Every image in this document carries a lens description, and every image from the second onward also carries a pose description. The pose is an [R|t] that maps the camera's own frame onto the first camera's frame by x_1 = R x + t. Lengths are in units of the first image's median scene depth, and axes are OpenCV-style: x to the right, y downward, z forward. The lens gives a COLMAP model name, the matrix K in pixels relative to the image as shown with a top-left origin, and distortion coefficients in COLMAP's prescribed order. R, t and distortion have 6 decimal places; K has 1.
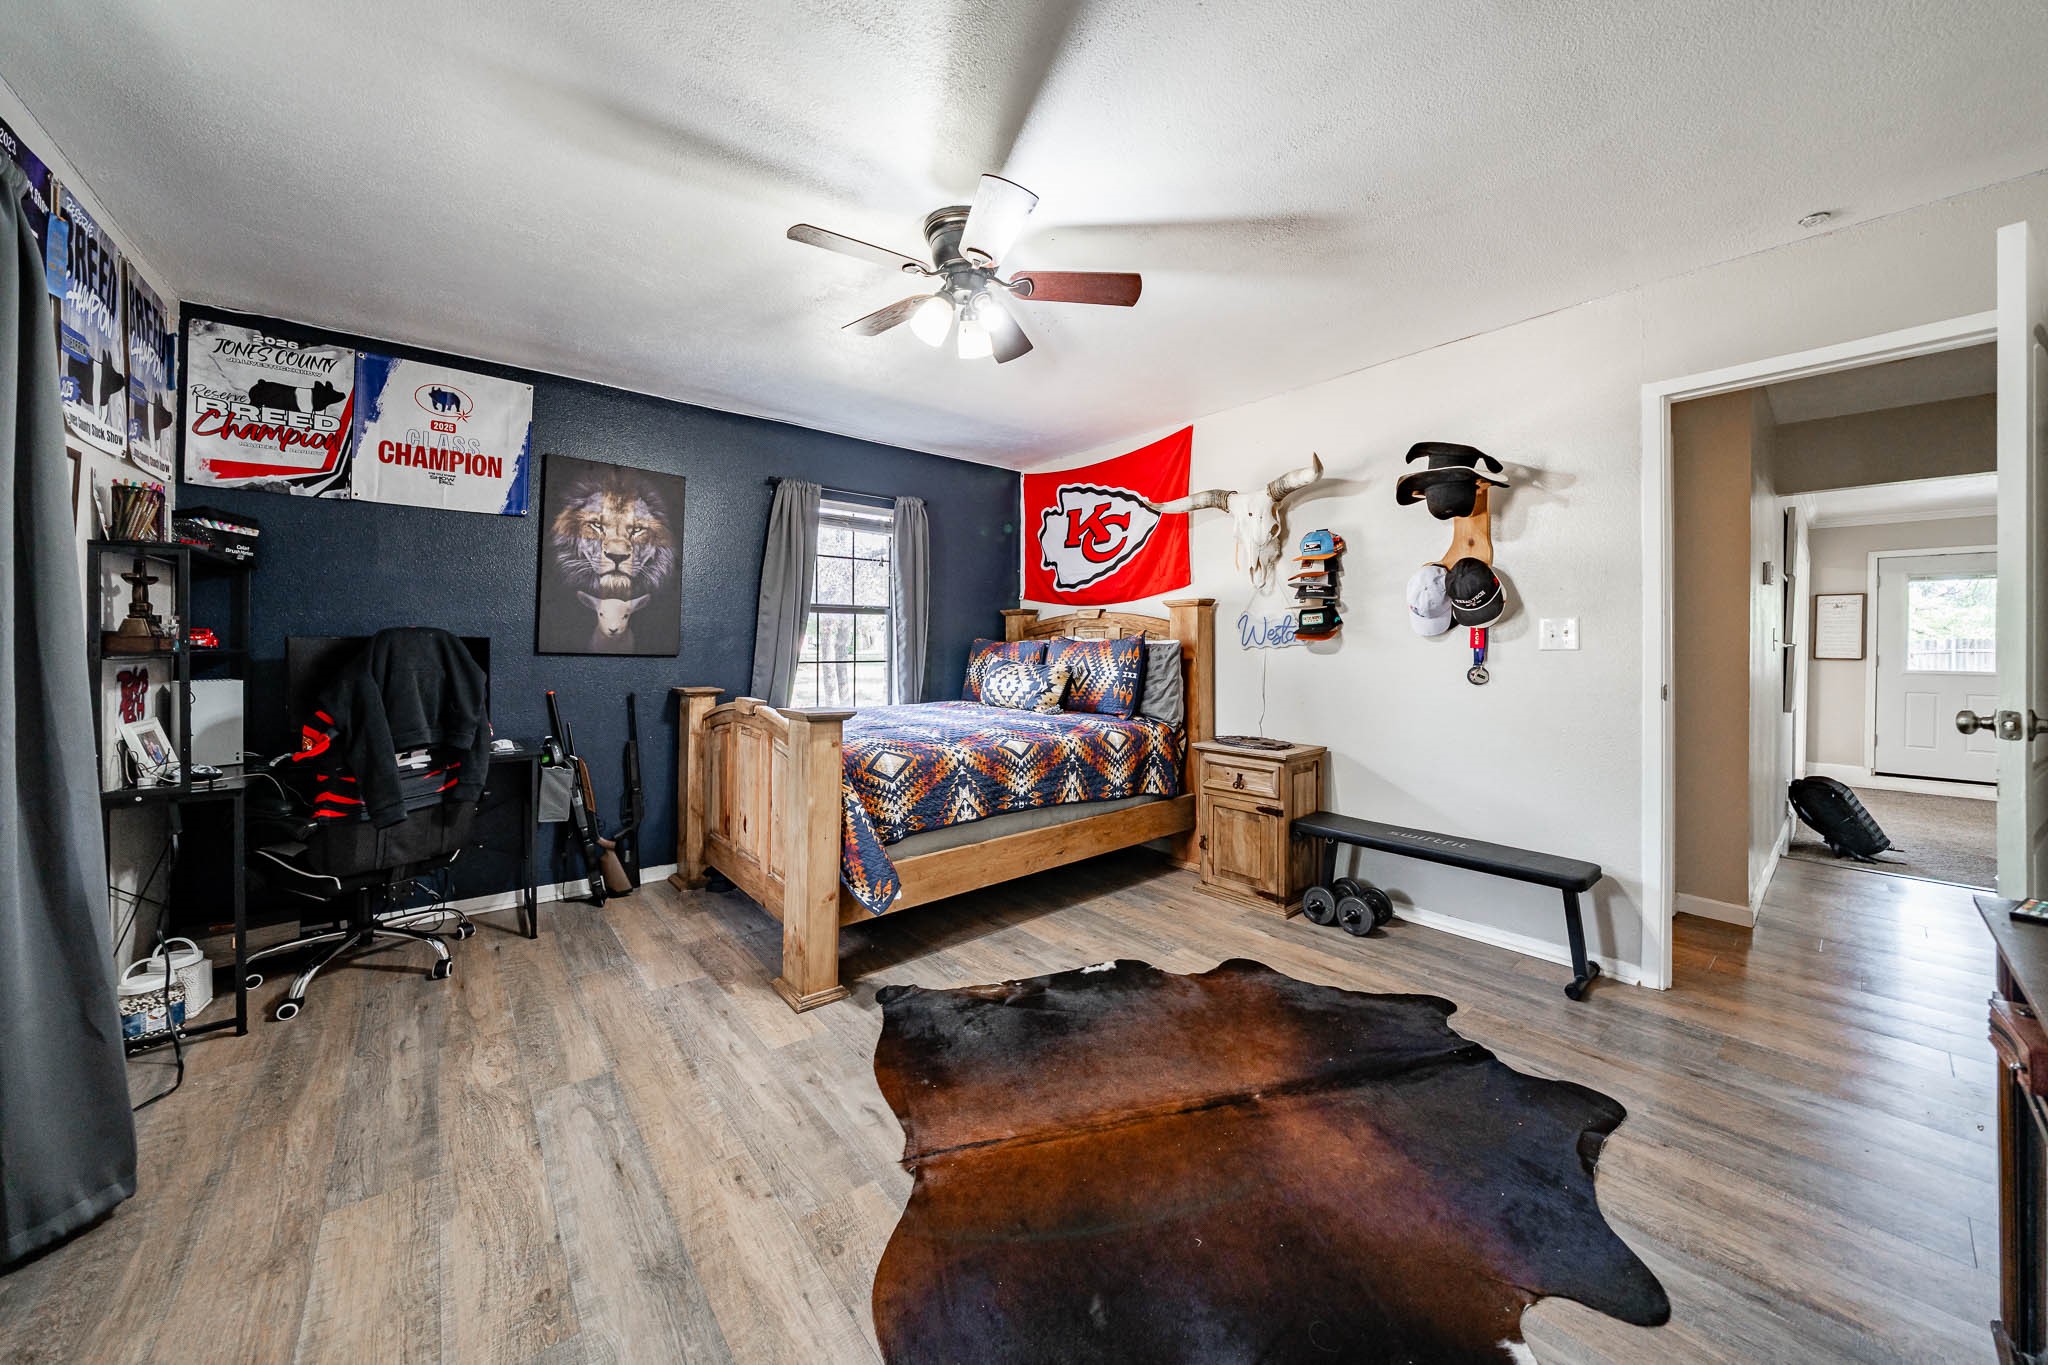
lens RADIAL K [[707.7, 0, 1027.9], [0, 707.7, 642.9], [0, 0, 1]] dist [-0.000189, -0.000031]
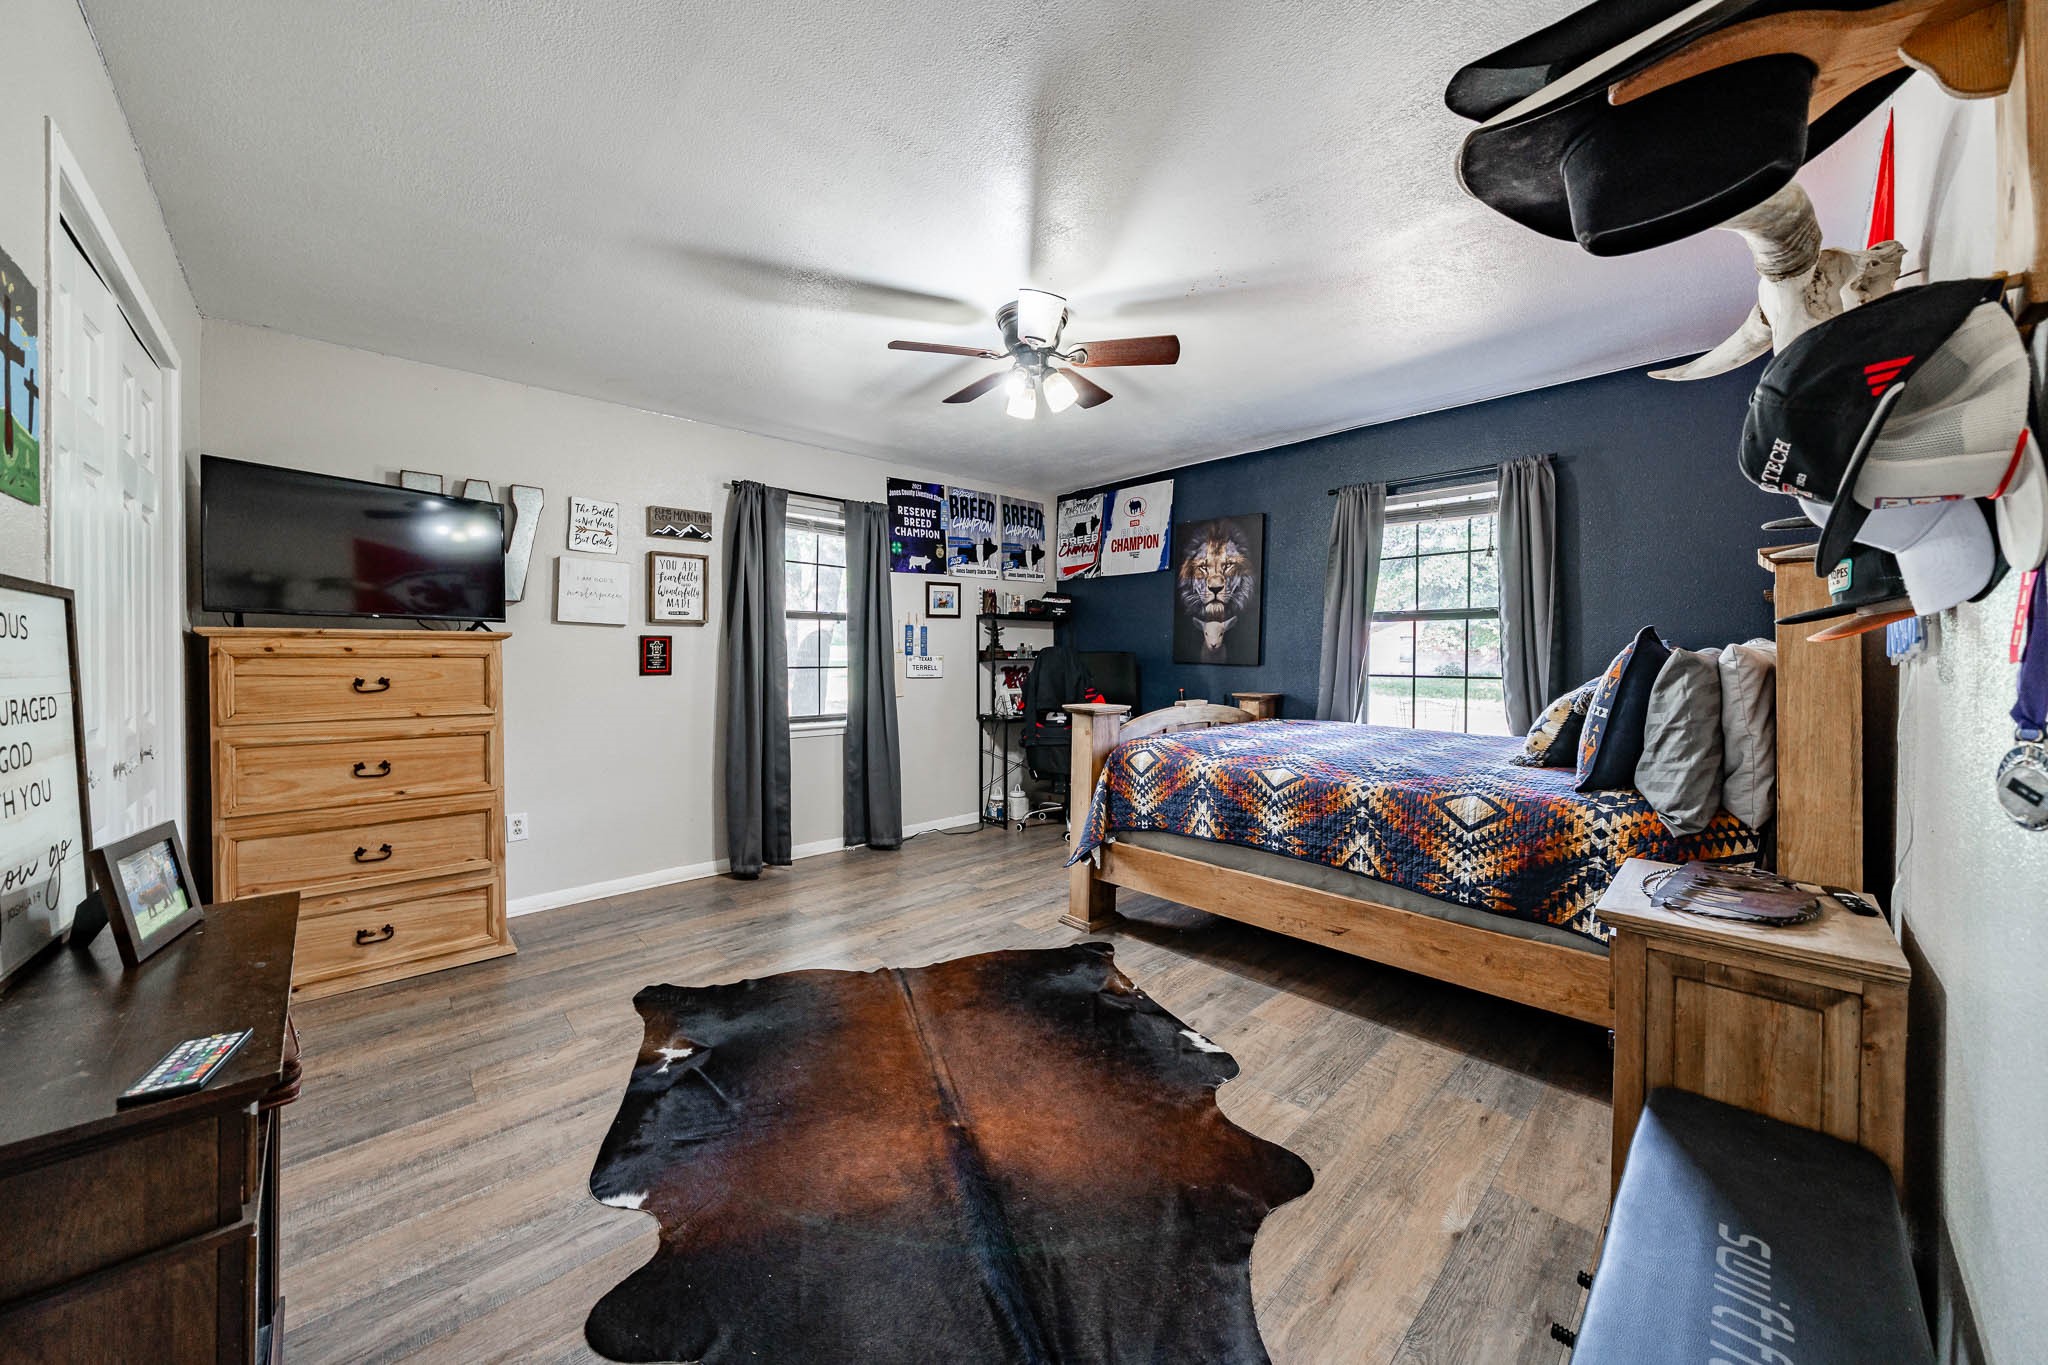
lens RADIAL K [[707.7, 0, 1021.8], [0, 707.7, 666.3], [0, 0, 1]] dist [-0.000189, -0.000031]
pose [[0.061304, 0.011485, -0.998053, 0.815160], [-0.002293, 0.999933, 0.011366, 0.007533], [0.998117, 0.001591, 0.061326, 0.657876]]
